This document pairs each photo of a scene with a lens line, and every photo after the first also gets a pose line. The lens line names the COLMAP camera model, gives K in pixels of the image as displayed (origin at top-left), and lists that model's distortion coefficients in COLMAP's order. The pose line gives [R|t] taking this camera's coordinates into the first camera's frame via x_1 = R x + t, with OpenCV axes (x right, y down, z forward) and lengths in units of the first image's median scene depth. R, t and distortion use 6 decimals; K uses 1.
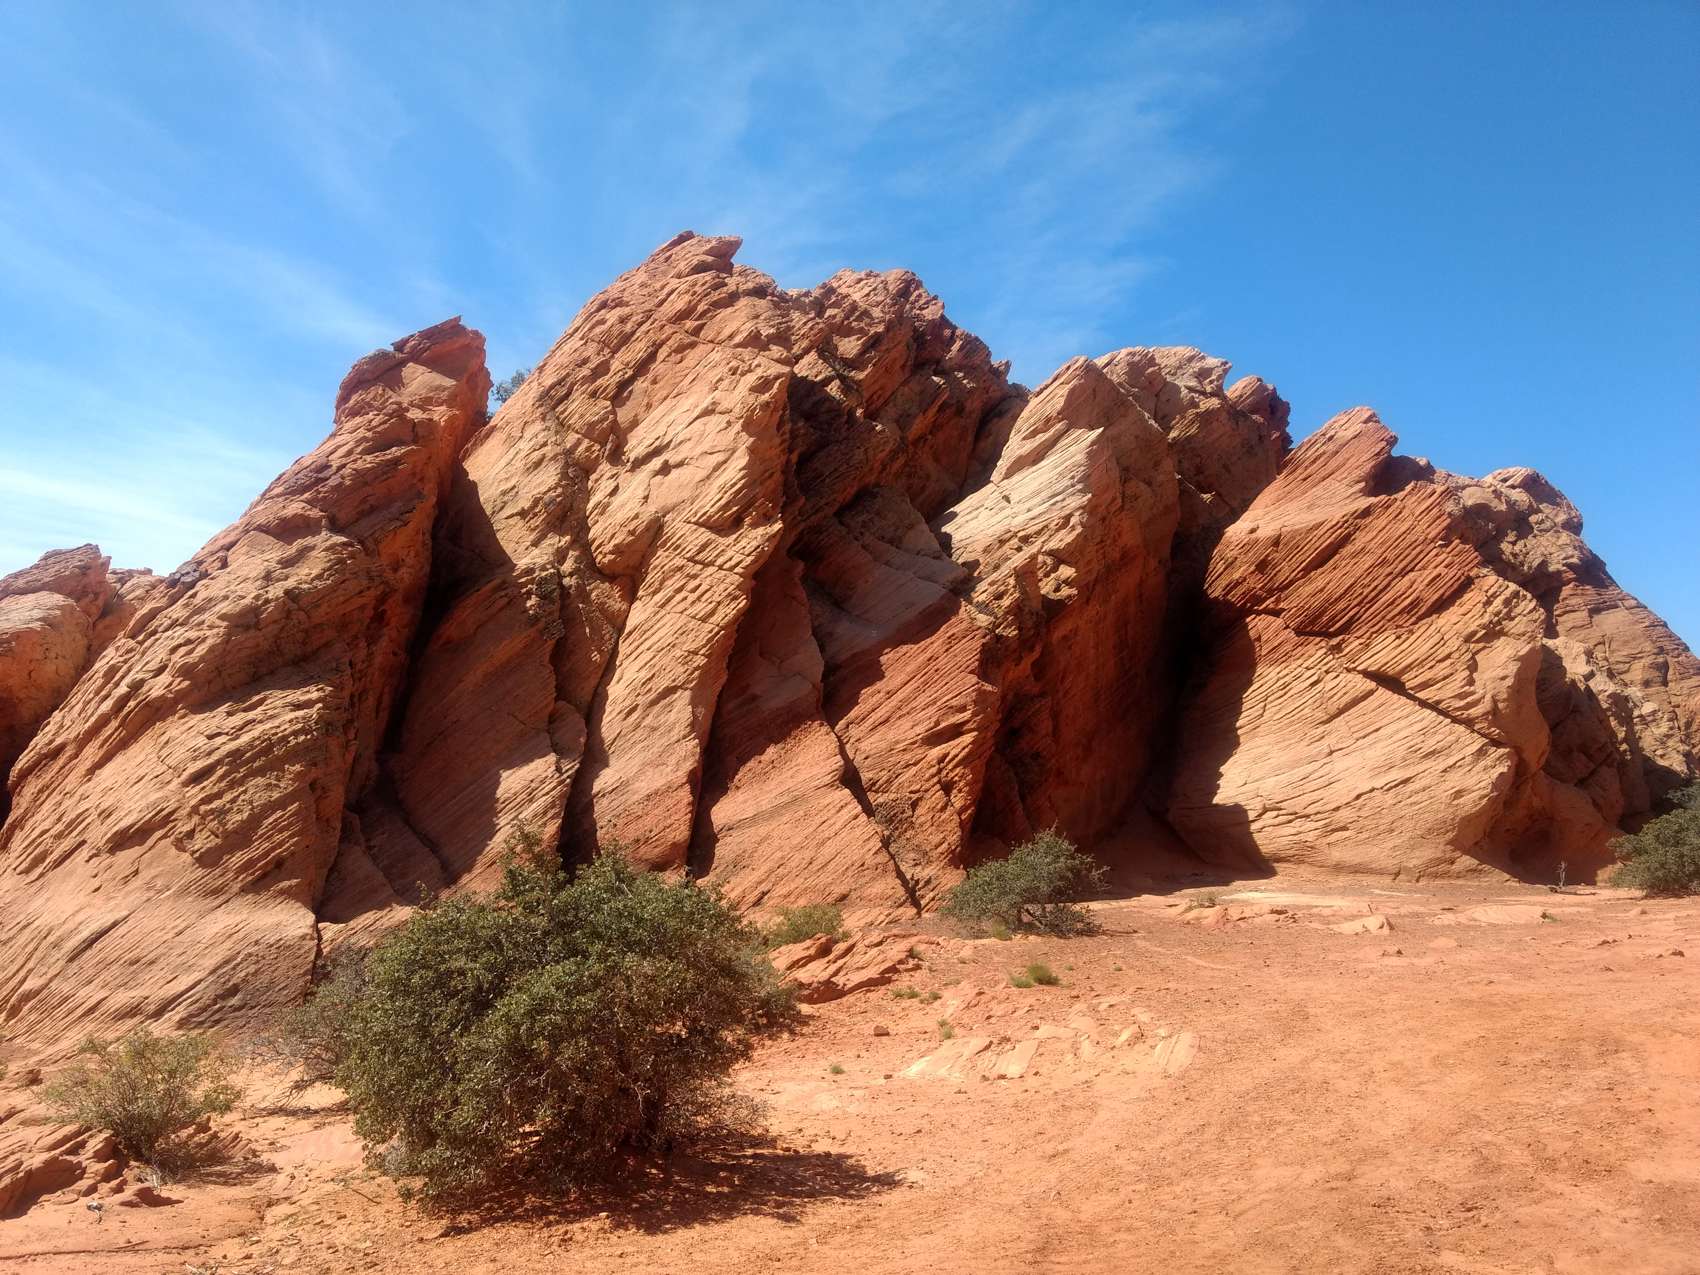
lens RADIAL K [[1342.1, 0, 860.0], [0, 1342.1, 633.4], [0, 0, 1]] dist [0.026269, 0.010479]
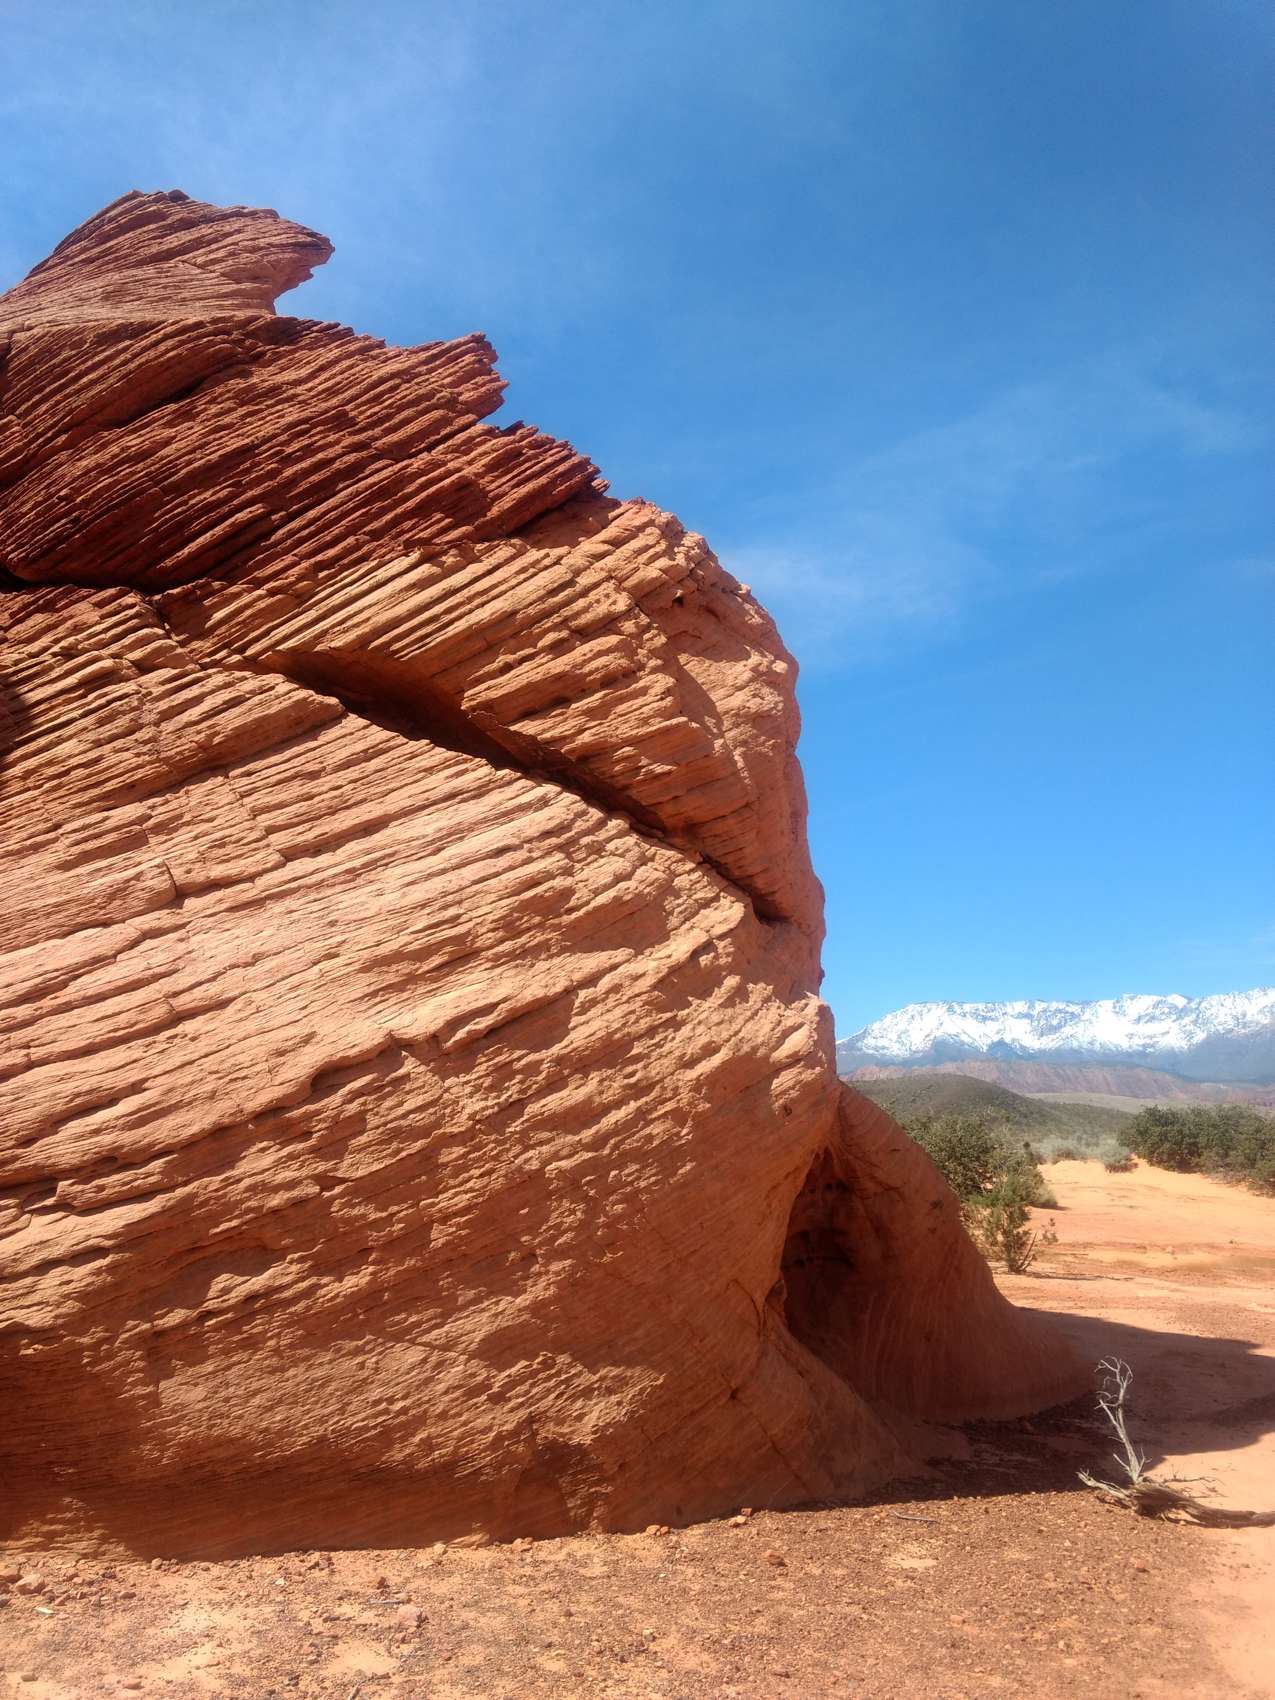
lens RADIAL K [[1342.1, 0, 636.0], [0, 1342.1, 853.3], [0, 0, 1]] dist [0.026269, 0.010479]
pose [[0.680735, 0.188718, 0.707803, 0.244649], [-0.083600, 0.979947, -0.180875, 0.115929], [-0.727743, 0.063956, 0.682861, 0.797502]]
